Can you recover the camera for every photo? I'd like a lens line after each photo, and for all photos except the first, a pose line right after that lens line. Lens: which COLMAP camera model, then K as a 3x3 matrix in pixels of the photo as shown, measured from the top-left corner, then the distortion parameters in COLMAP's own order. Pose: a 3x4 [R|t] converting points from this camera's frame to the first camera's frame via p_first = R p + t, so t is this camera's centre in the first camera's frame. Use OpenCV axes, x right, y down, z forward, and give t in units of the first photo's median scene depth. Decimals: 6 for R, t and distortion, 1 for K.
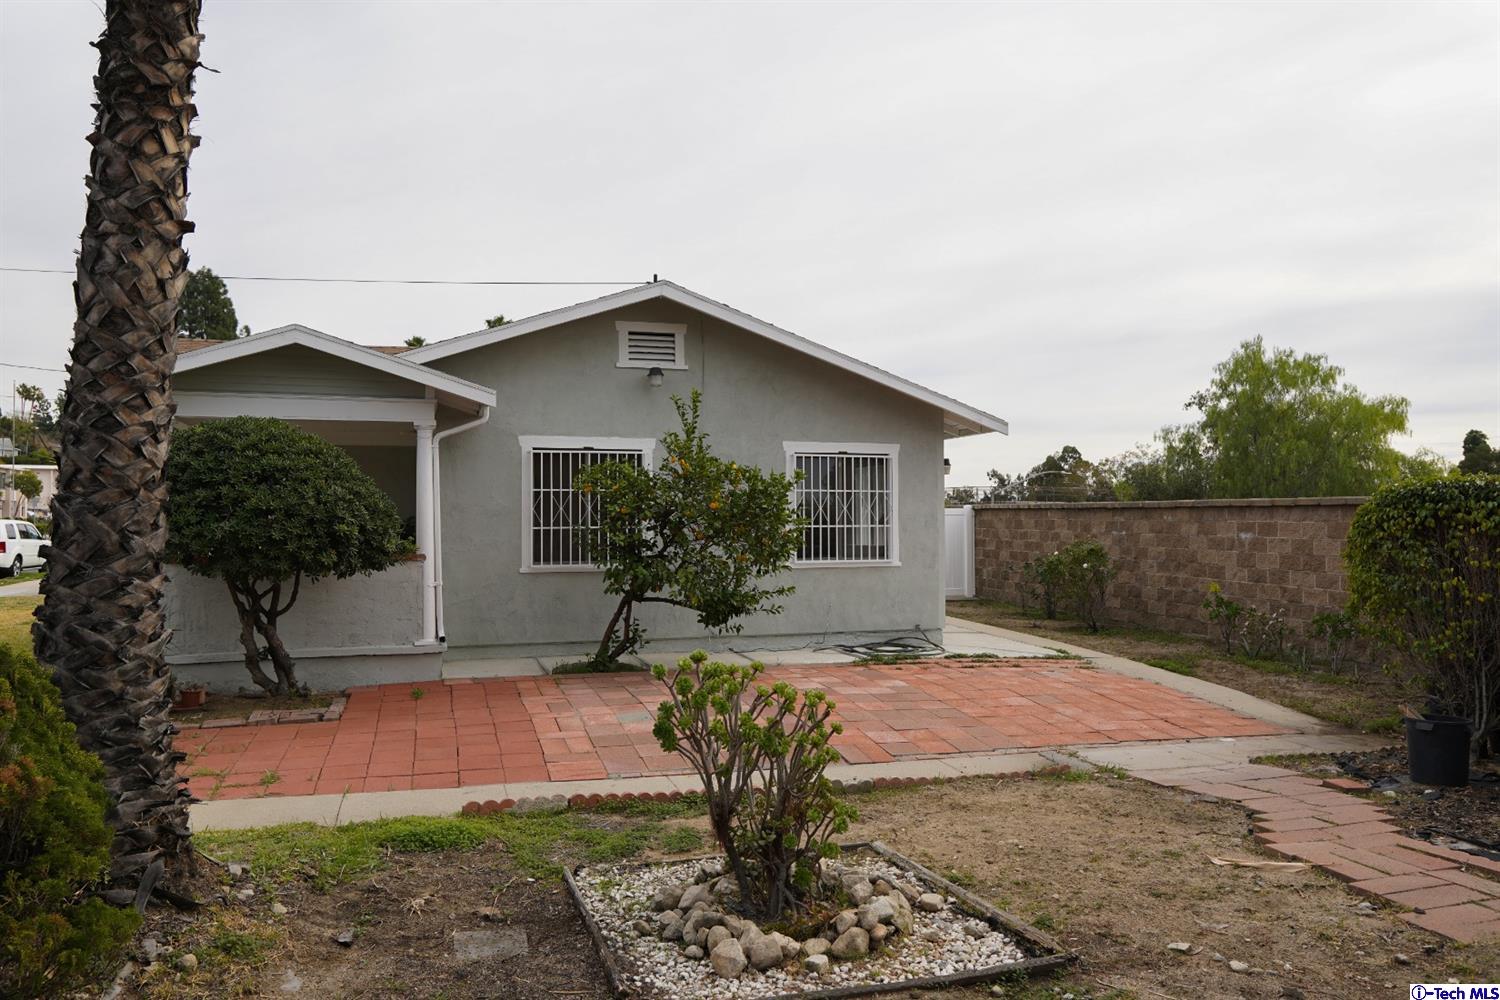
lens RADIAL K [[1054.7, 0, 753.2], [0, 1054.7, 505.4], [0, 0, 1]] dist [-0.027543, 0.002508]
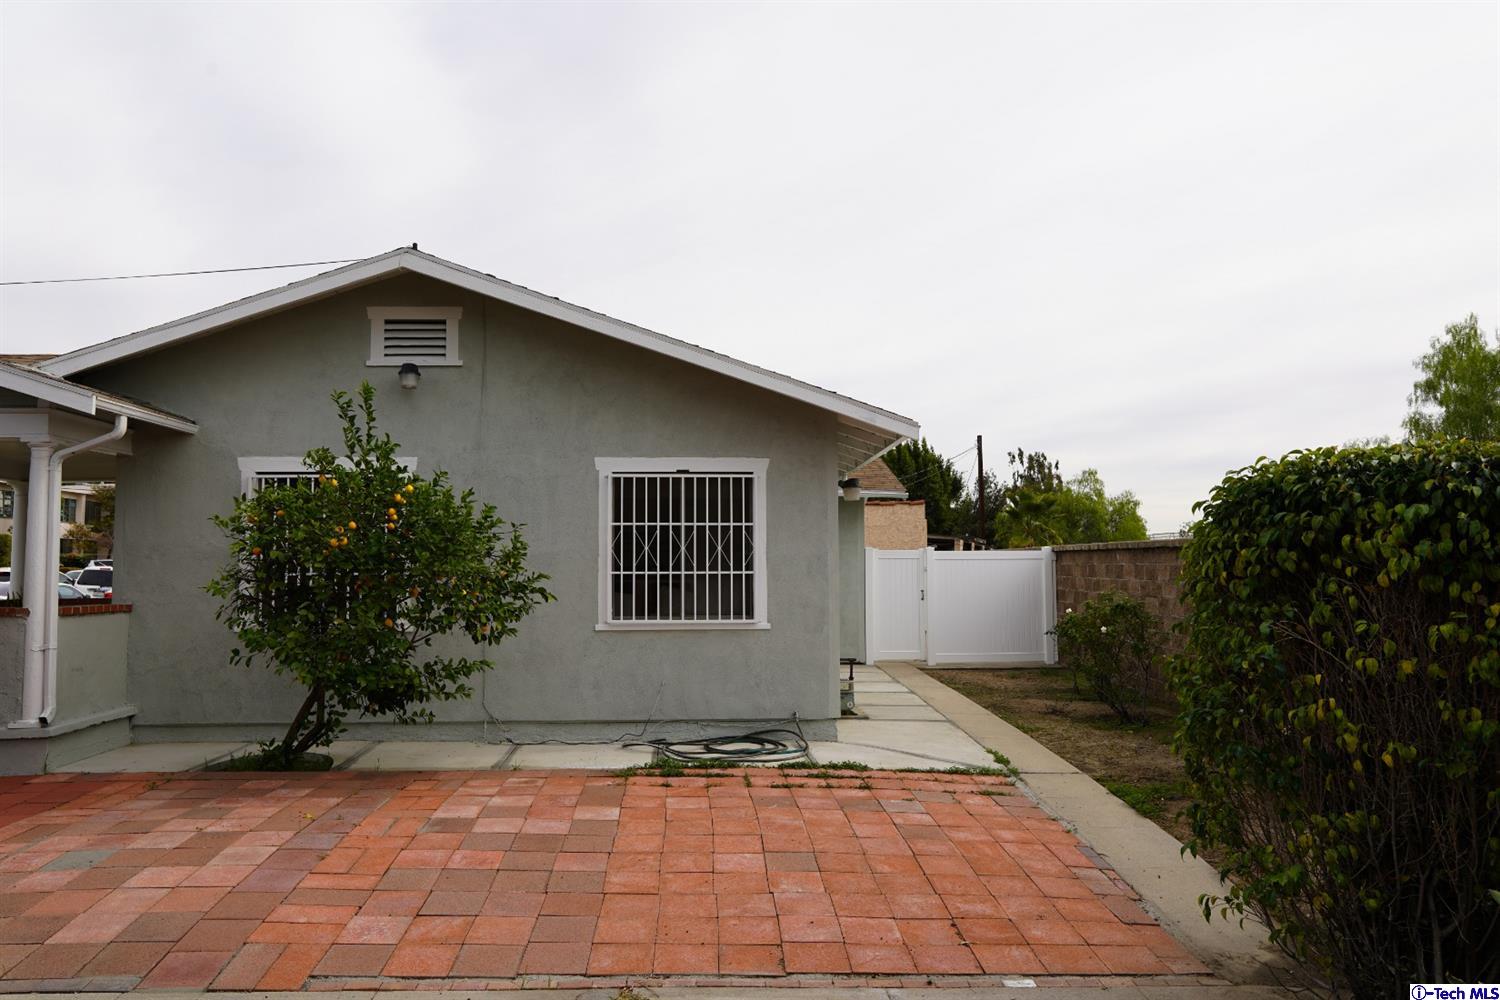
lens RADIAL K [[1054.7, 0, 747.1], [0, 1054.7, 502.1], [0, 0, 1]] dist [-0.027543, 0.002508]
pose [[0.968610, -0.017322, -0.247982, 0.323002], [0.005217, 0.998766, -0.049386, 0.007685], [0.248532, 0.046542, 0.967505, 0.323014]]
